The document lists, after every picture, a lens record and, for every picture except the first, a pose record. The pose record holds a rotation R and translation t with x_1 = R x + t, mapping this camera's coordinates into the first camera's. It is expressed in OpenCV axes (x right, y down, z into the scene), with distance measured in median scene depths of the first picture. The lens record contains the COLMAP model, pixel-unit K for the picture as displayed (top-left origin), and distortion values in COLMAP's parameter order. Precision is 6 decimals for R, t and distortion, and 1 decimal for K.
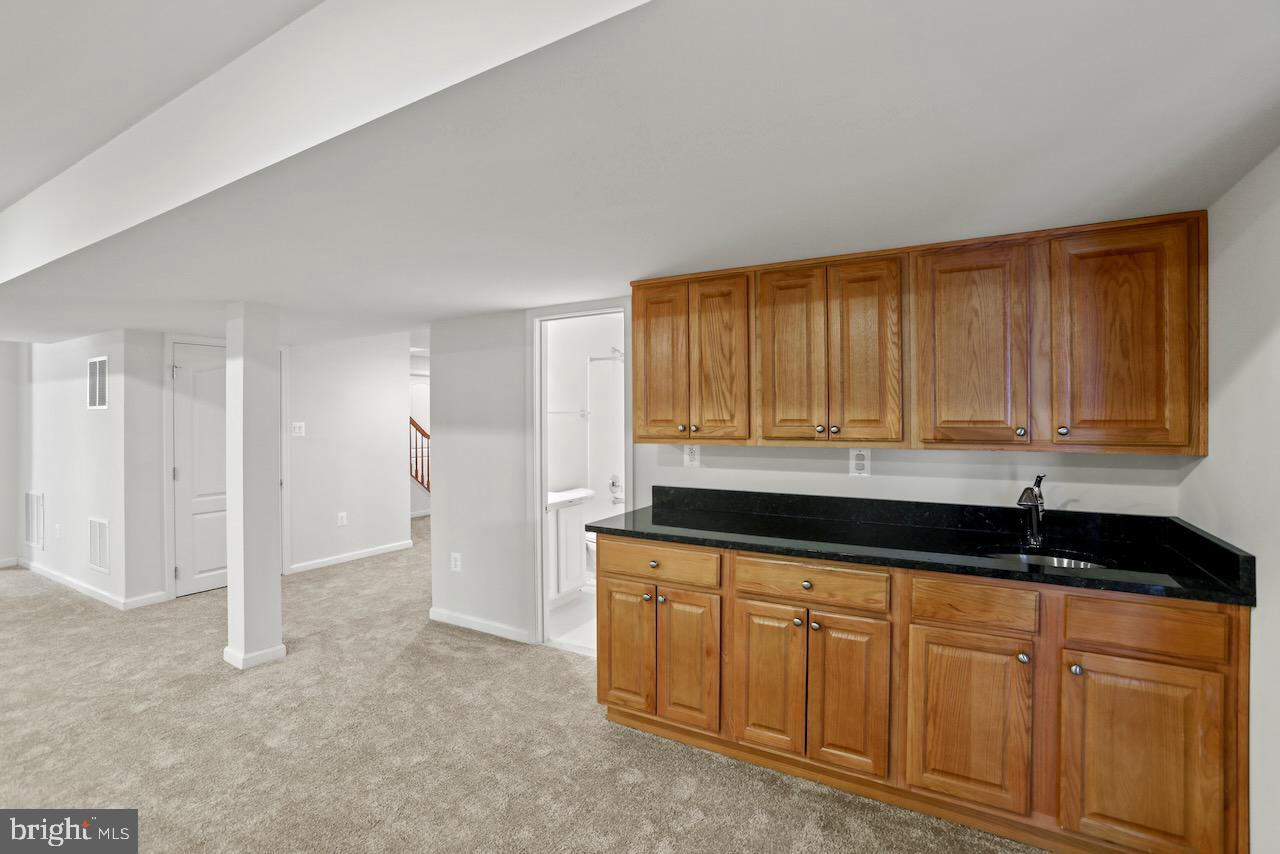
lens RADIAL K [[592.0, 0, 634.0], [0, 592.0, 426.5], [0, 0, 1]] dist [-0.018576, 0.007367]
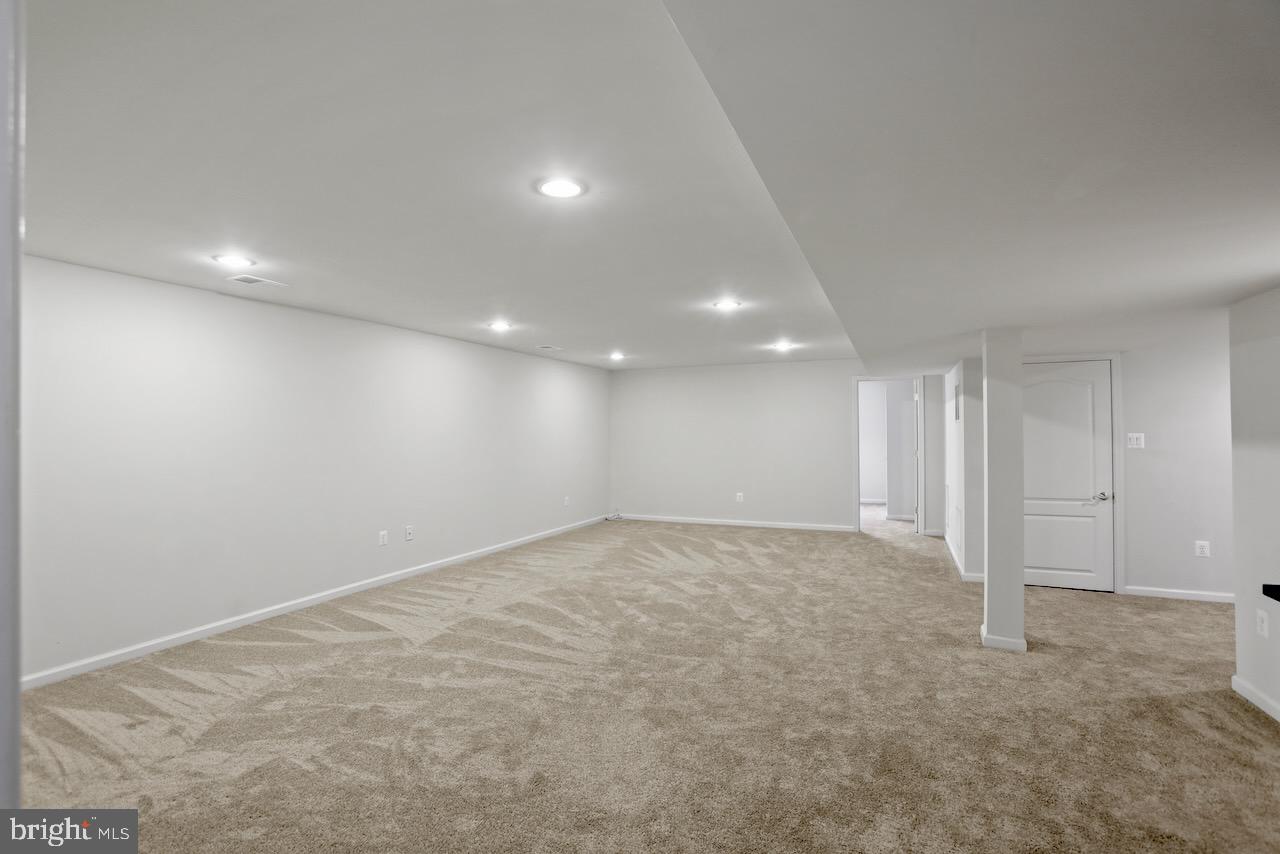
lens RADIAL K [[592.0, 0, 633.2], [0, 592.0, 425.6], [0, 0, 1]] dist [-0.018576, 0.007367]
pose [[0.135505, -0.009949, -0.990727, 0.388218], [-0.008039, 0.999906, -0.011141, -0.004337], [0.990744, 0.009474, 0.135413, 0.145765]]
